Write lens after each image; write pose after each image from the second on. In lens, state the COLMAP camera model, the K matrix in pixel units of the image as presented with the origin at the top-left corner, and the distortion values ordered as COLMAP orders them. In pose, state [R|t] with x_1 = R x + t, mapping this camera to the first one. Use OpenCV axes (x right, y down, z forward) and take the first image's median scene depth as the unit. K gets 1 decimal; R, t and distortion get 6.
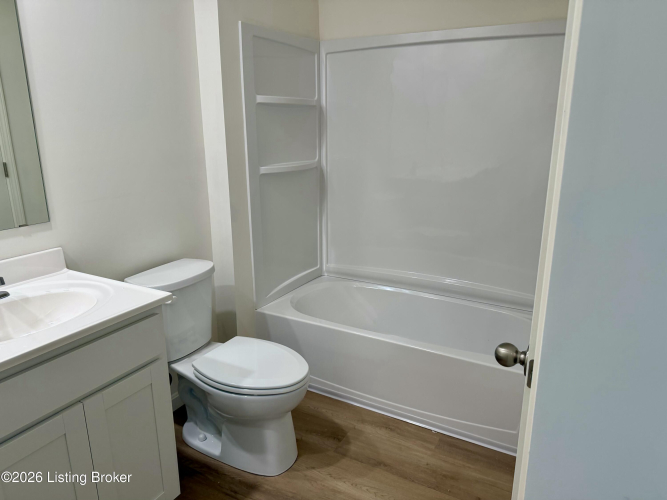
lens RADIAL K [[462.0, 0, 336.0], [0, 462.0, 234.9], [0, 0, 1]] dist [0.004184, -0.010184]
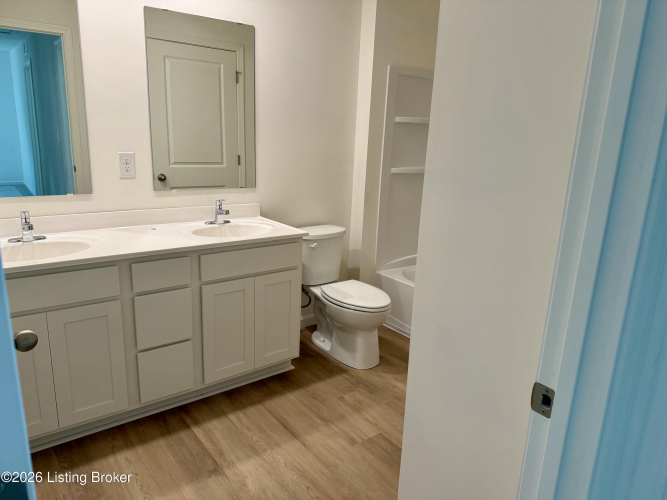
lens RADIAL K [[462.0, 0, 333.9], [0, 462.0, 250.0], [0, 0, 1]] dist [0.004184, -0.010184]
pose [[0.909127, 0.136140, -0.393642, 0.319353], [-0.139109, 0.990052, 0.021131, 0.112083], [0.392603, 0.035549, 0.919021, -0.412958]]
